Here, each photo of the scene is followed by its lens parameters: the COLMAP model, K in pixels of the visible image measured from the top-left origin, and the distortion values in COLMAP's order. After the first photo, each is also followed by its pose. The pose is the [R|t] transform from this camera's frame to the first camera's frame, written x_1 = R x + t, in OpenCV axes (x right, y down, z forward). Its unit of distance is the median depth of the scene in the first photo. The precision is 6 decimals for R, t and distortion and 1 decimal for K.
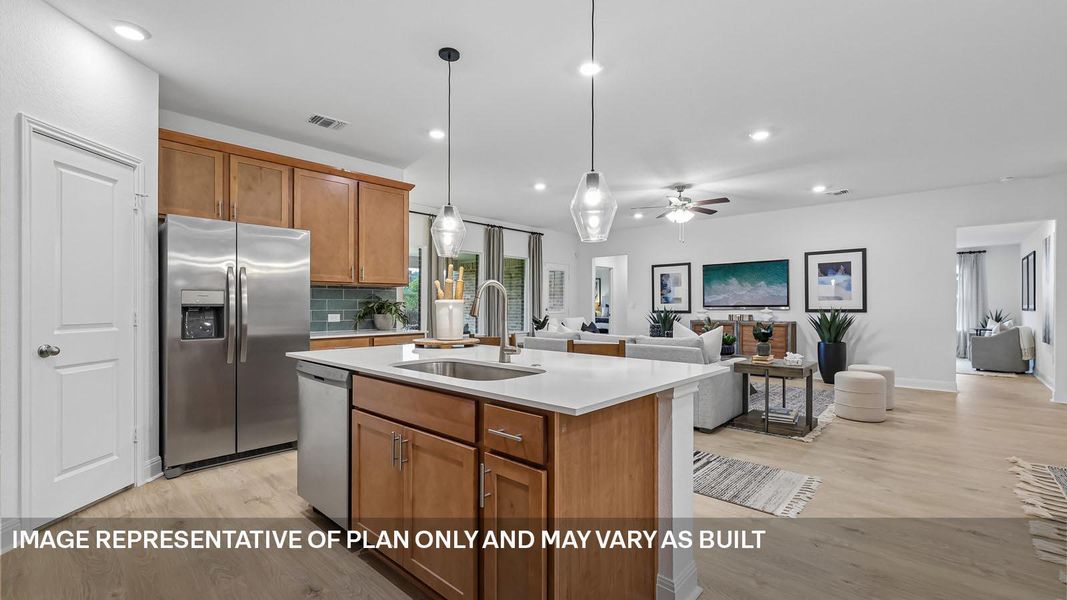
lens RADIAL K [[460.5, 0, 534.3], [0, 460.5, 304.1], [0, 0, 1]] dist [-0.000205, -0.000086]
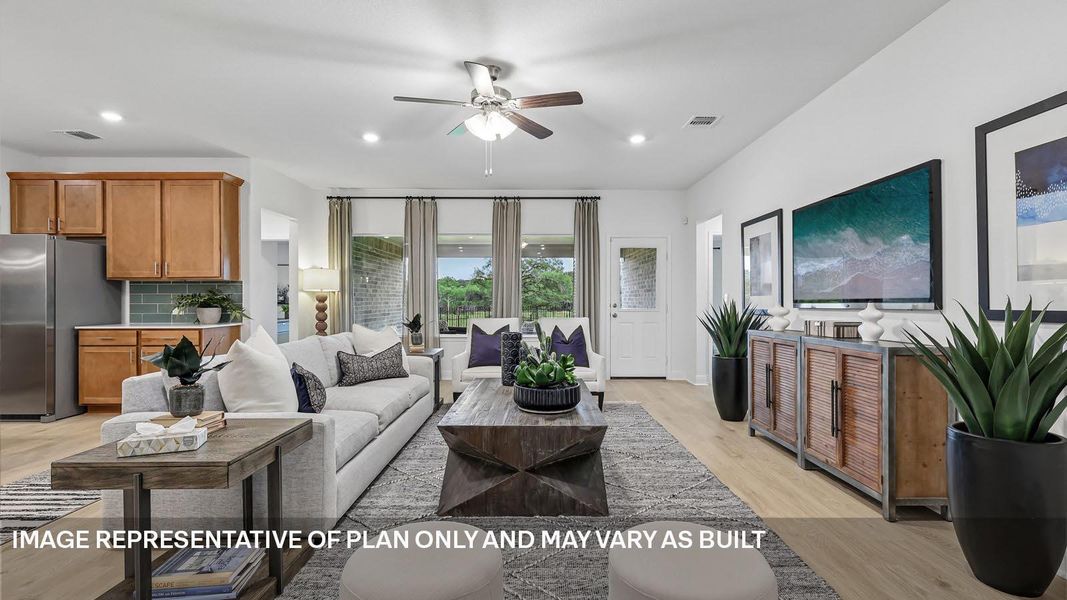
lens RADIAL K [[474.2, 0, 533.5], [0, 474.2, 300.0], [0, 0, 1]] dist [0.001238, 0.000316]
pose [[0.675616, -0.000360, -0.737254, 0.854881], [0.002905, 0.999993, 0.002173, 0.004421], [0.737248, -0.003610, 0.675613, 0.771032]]
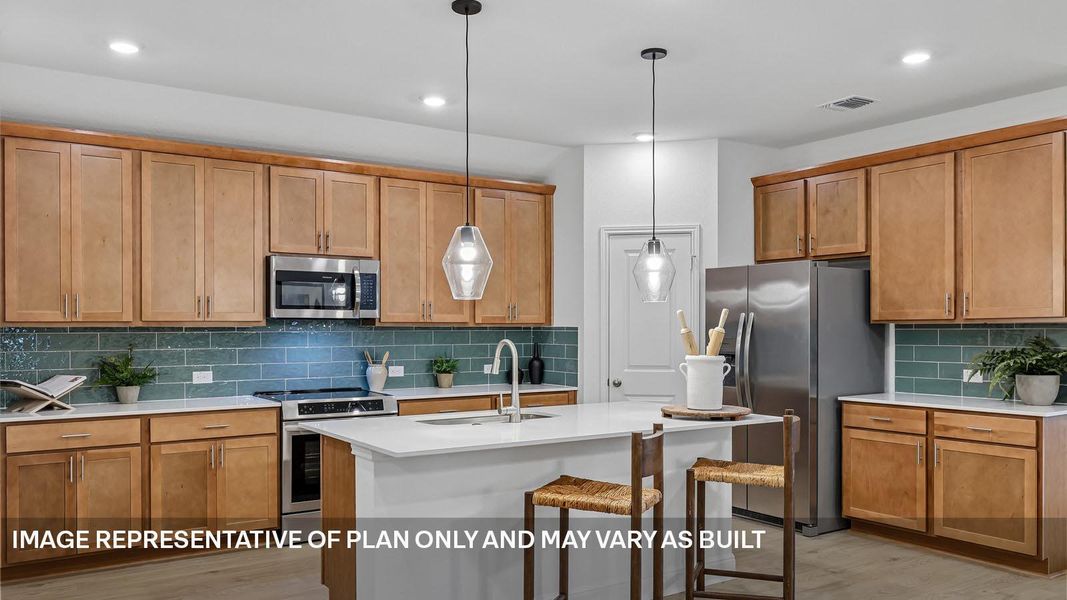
lens RADIAL K [[815.9, 0, 540.7], [0, 815.9, 334.0], [0, 0, 1]] dist [-0.008354, 0.000280]
pose [[-0.233530, 0.006655, -0.972327, 0.683869], [0.004273, 0.999974, 0.005817, -0.030962], [0.972340, -0.002796, -0.233553, 0.618217]]
